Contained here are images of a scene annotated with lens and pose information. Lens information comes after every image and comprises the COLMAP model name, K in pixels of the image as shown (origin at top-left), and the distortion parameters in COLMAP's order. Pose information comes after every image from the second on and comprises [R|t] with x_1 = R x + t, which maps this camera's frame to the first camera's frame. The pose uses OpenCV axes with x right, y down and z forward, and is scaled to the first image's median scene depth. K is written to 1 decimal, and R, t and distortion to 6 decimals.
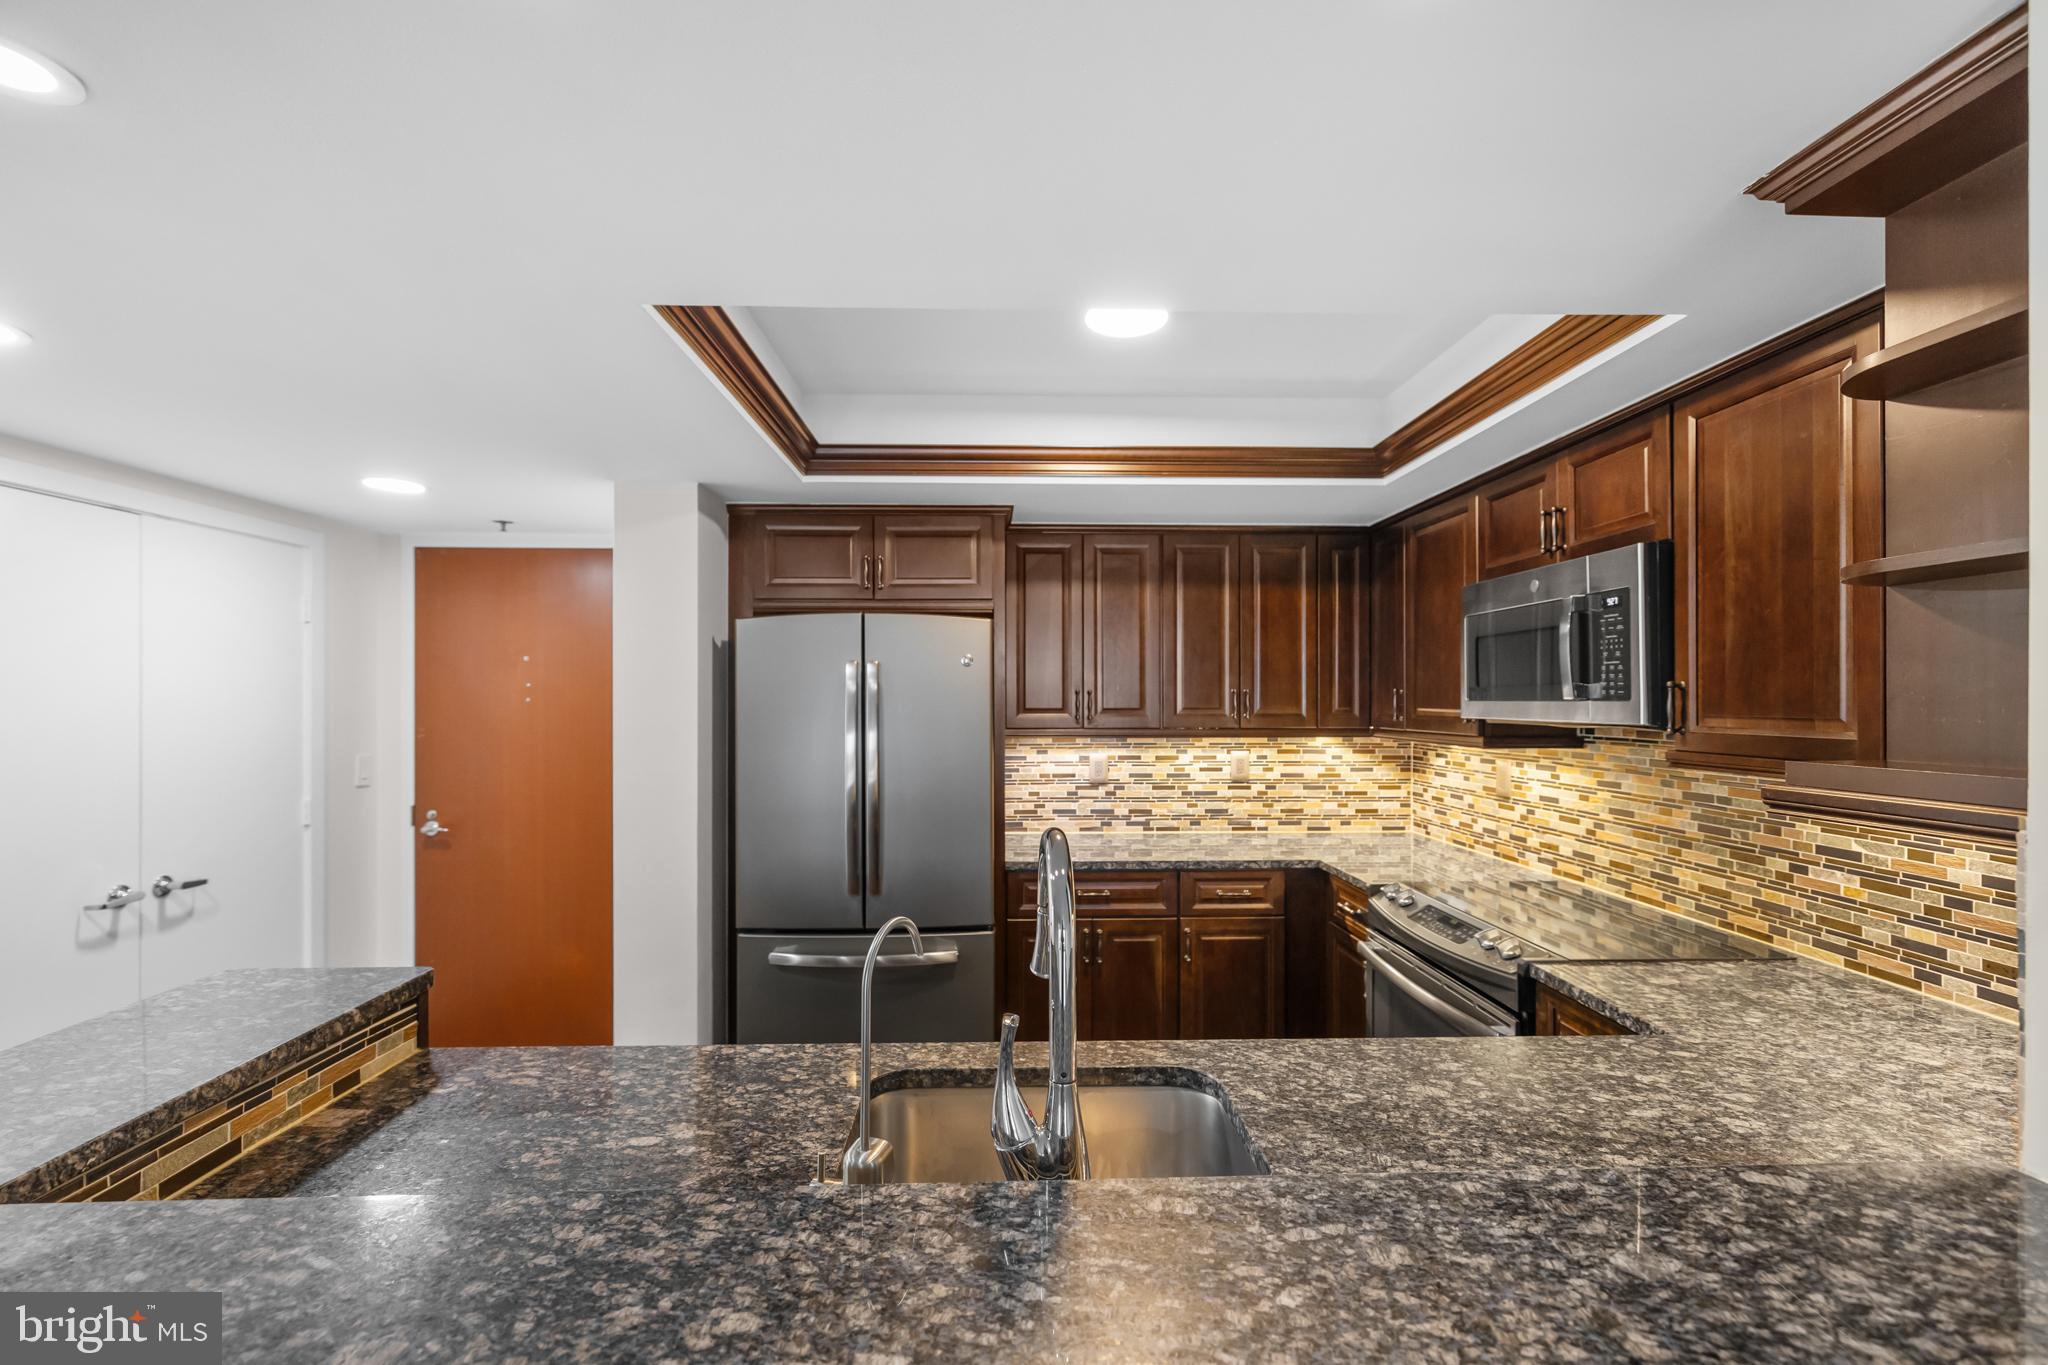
lens RADIAL K [[858.8, 0, 1032.2], [0, 858.8, 694.2], [0, 0, 1]] dist [0.000438, 0.000099]
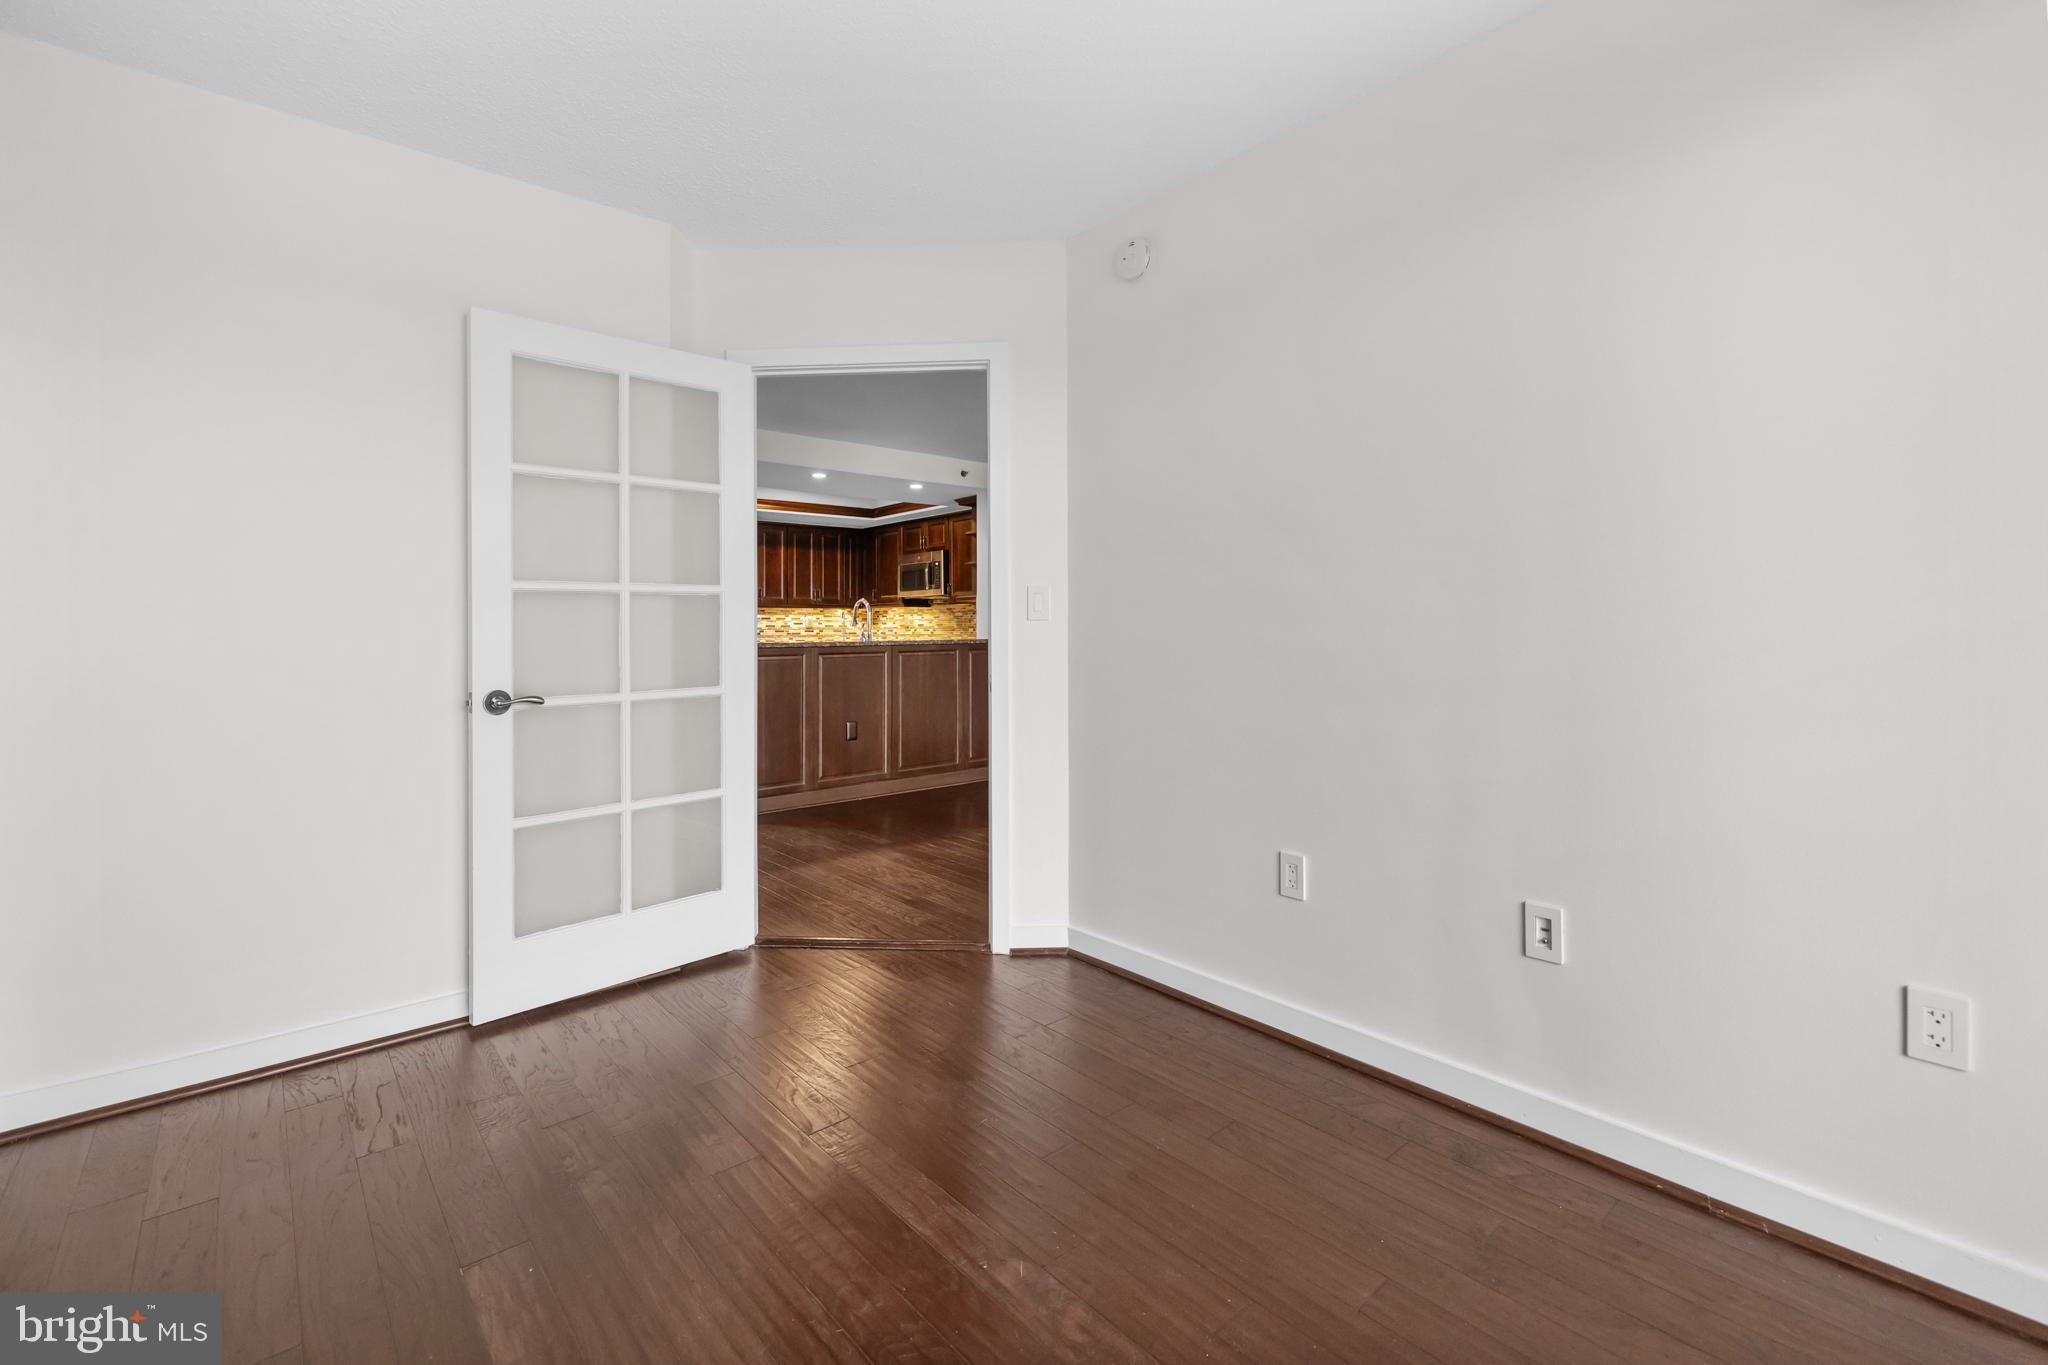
lens RADIAL K [[886.4, 0, 1008.8], [0, 886.4, 627.6], [0, 0, 1]] dist [0.000755, -0.000125]
pose [[0.786167, -0.006706, 0.617978, -1.032730], [0.004851, 0.999977, 0.004681, 0.108477], [-0.617996, -0.000682, 0.786181, -1.569674]]
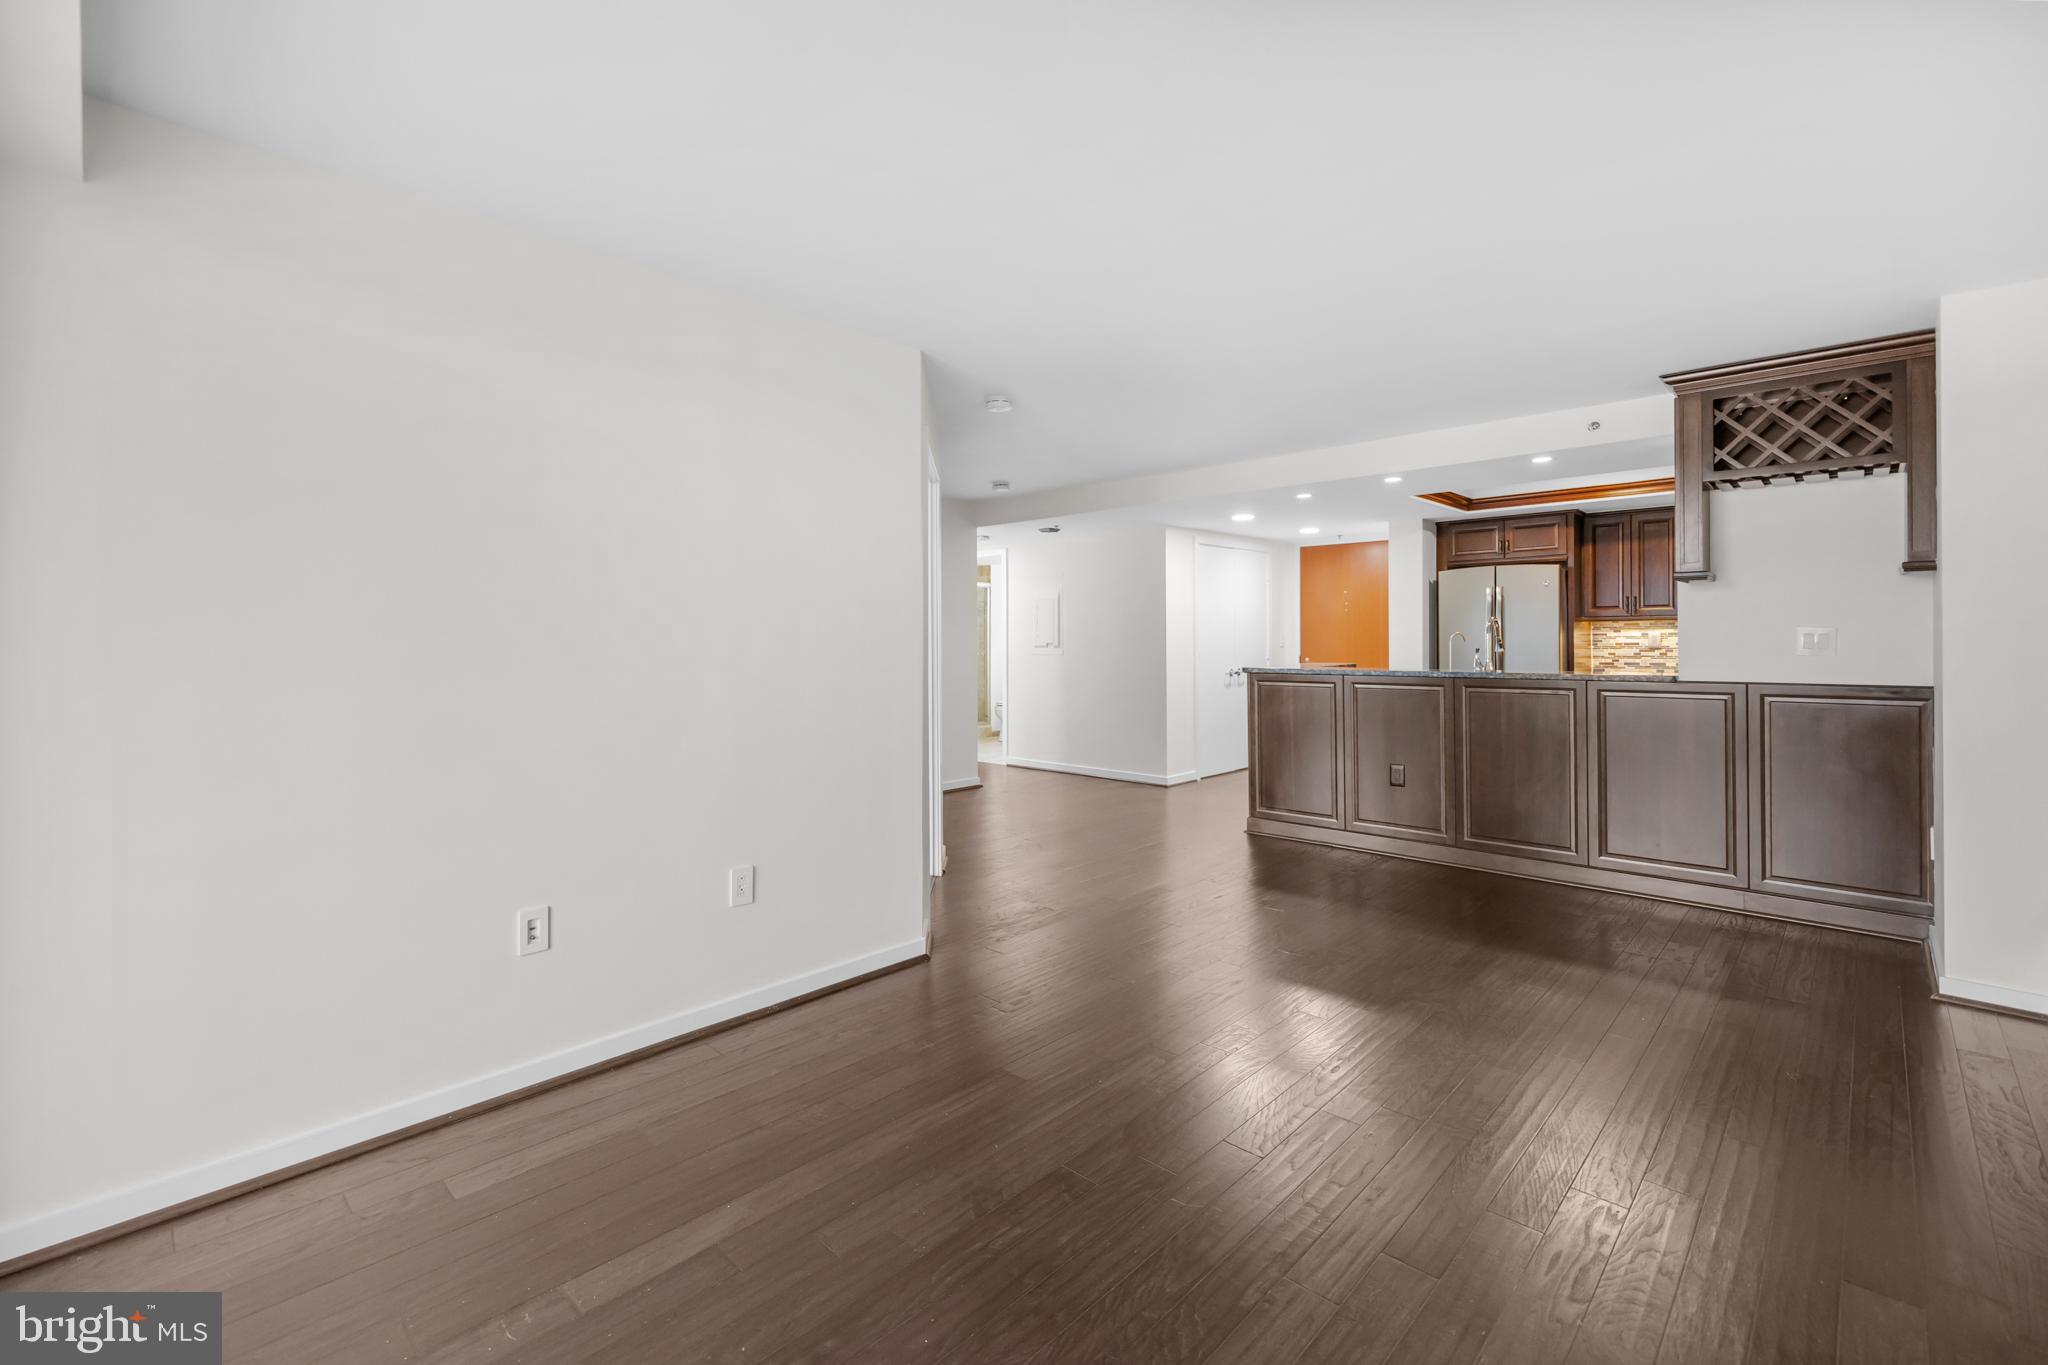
lens RADIAL K [[886.4, 0, 1008.8], [0, 886.4, 627.6], [0, 0, 1]] dist [0.000755, -0.000125]
pose [[0.693951, -0.014680, -0.719872, 0.567898], [0.012350, 0.999888, -0.008485, 0.071622], [0.719916, -0.003002, 0.694055, -1.497134]]
